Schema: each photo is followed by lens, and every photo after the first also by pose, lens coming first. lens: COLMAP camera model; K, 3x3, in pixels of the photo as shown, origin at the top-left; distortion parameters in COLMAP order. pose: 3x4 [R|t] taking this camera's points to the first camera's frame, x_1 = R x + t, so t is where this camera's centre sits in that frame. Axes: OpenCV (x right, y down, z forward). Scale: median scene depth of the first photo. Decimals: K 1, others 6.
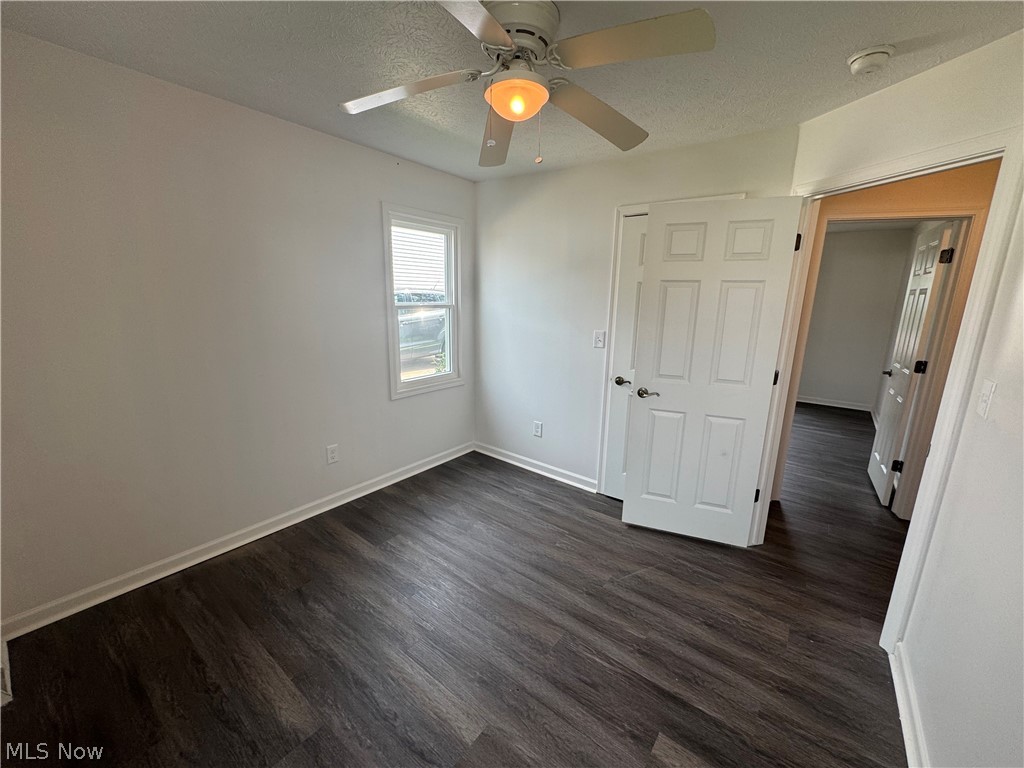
lens RADIAL K [[408.1, 0, 511.6], [0, 408.1, 383.9], [0, 0, 1]] dist [-0.002042, 0.000248]
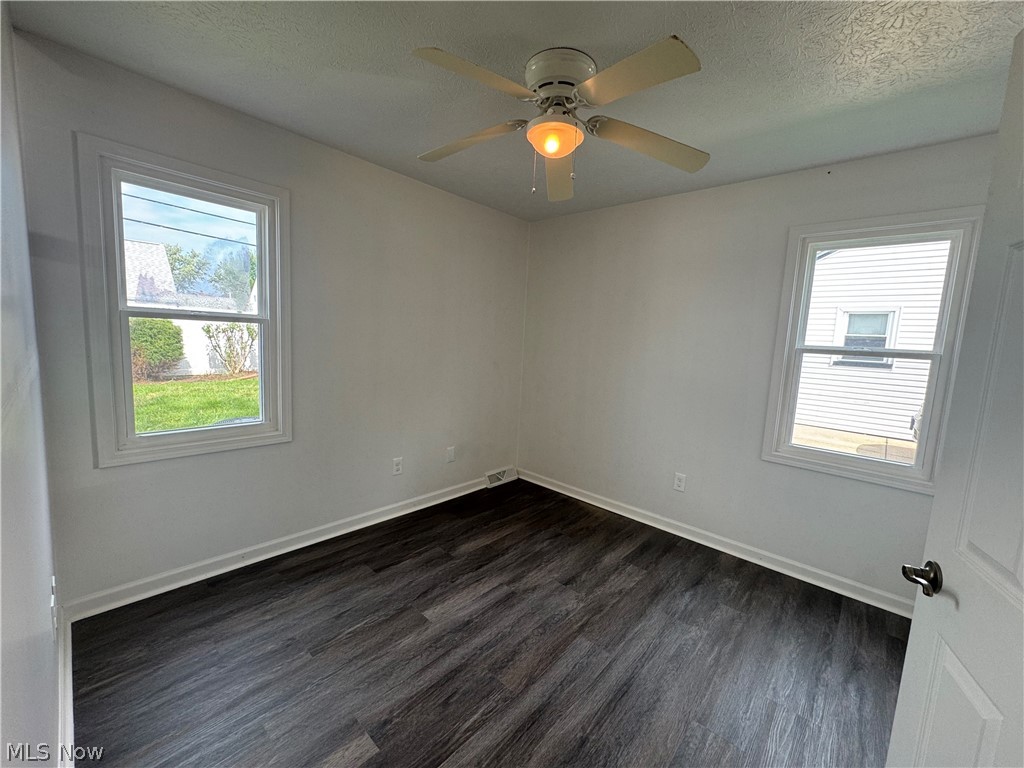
lens RADIAL K [[408.1, 0, 511.6], [0, 408.1, 383.9], [0, 0, 1]] dist [-0.002042, 0.000248]
pose [[-0.078039, 0.091177, -0.992772, 0.956065], [-0.264683, 0.958178, 0.108805, -0.108914], [0.961173, 0.271261, -0.050642, 0.890082]]
